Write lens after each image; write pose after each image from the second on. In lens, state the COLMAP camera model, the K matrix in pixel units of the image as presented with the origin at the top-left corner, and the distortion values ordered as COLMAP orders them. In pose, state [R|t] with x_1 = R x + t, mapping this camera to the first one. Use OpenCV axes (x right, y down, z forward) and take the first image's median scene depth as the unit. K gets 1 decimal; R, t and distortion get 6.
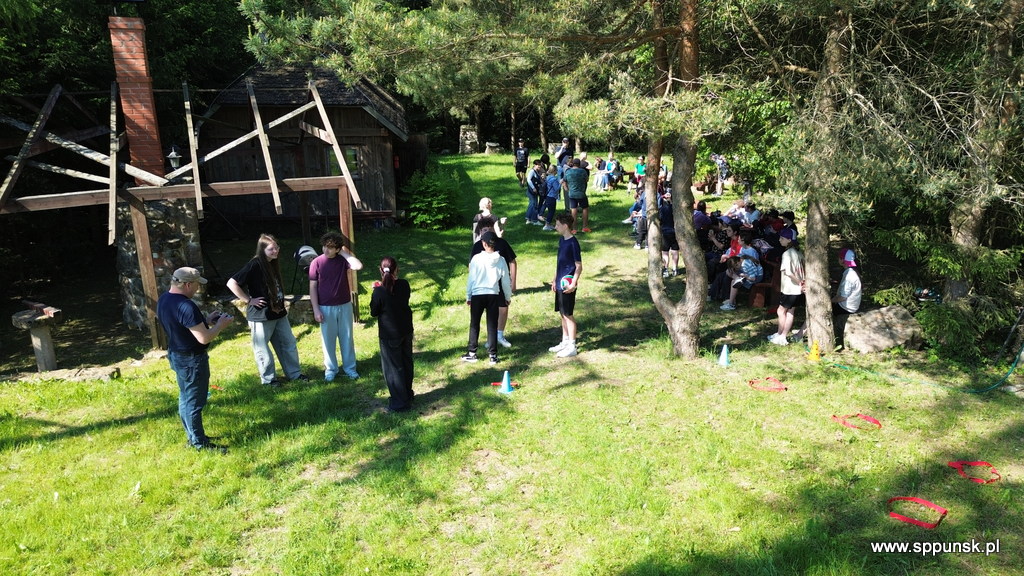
lens RADIAL K [[722.7, 0, 517.2], [0, 722.7, 290.1], [0, 0, 1]] dist [0.074053, -0.082736]
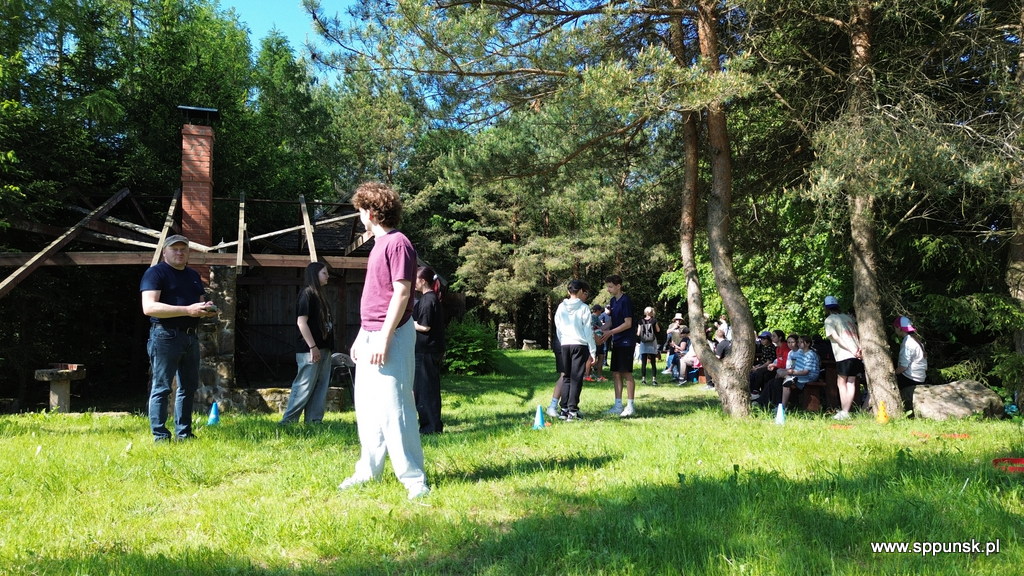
lens RADIAL K [[722.7, 0, 517.2], [0, 722.7, 290.1], [0, 0, 1]] dist [0.074053, -0.082736]
pose [[0.998625, 0.000862, -0.052419, 0.004484], [-0.018175, 0.943552, -0.330724, 0.232521], [0.049175, 0.331222, 0.942270, 0.070093]]
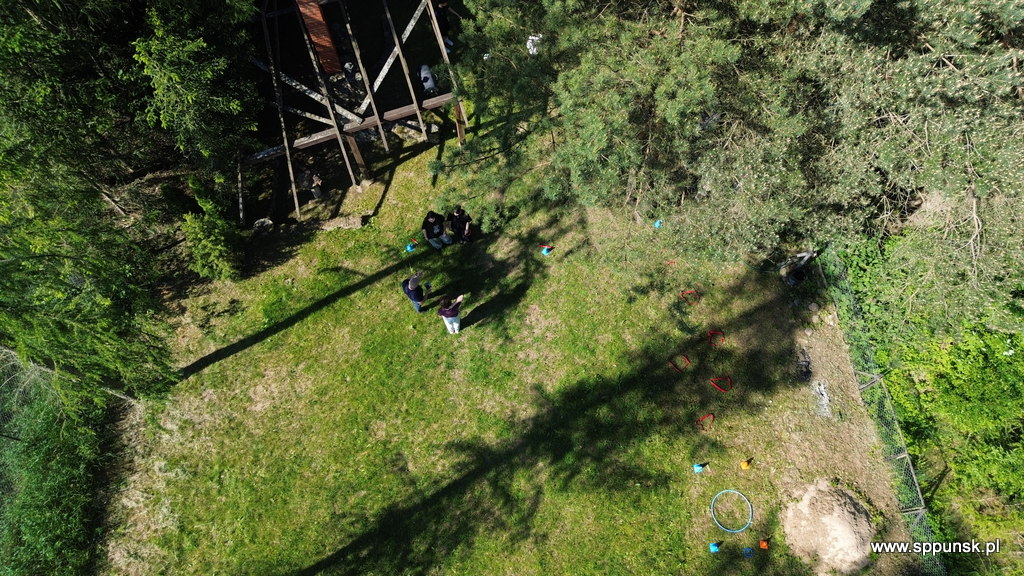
lens RADIAL K [[722.7, 0, 517.2], [0, 722.7, 290.1], [0, 0, 1]] dist [0.074053, -0.082736]
pose [[0.996488, 0.074882, -0.037484, -0.009197], [-0.017295, 0.622004, 0.782823, -1.241193], [0.081935, -0.779425, 0.621114, -0.367616]]
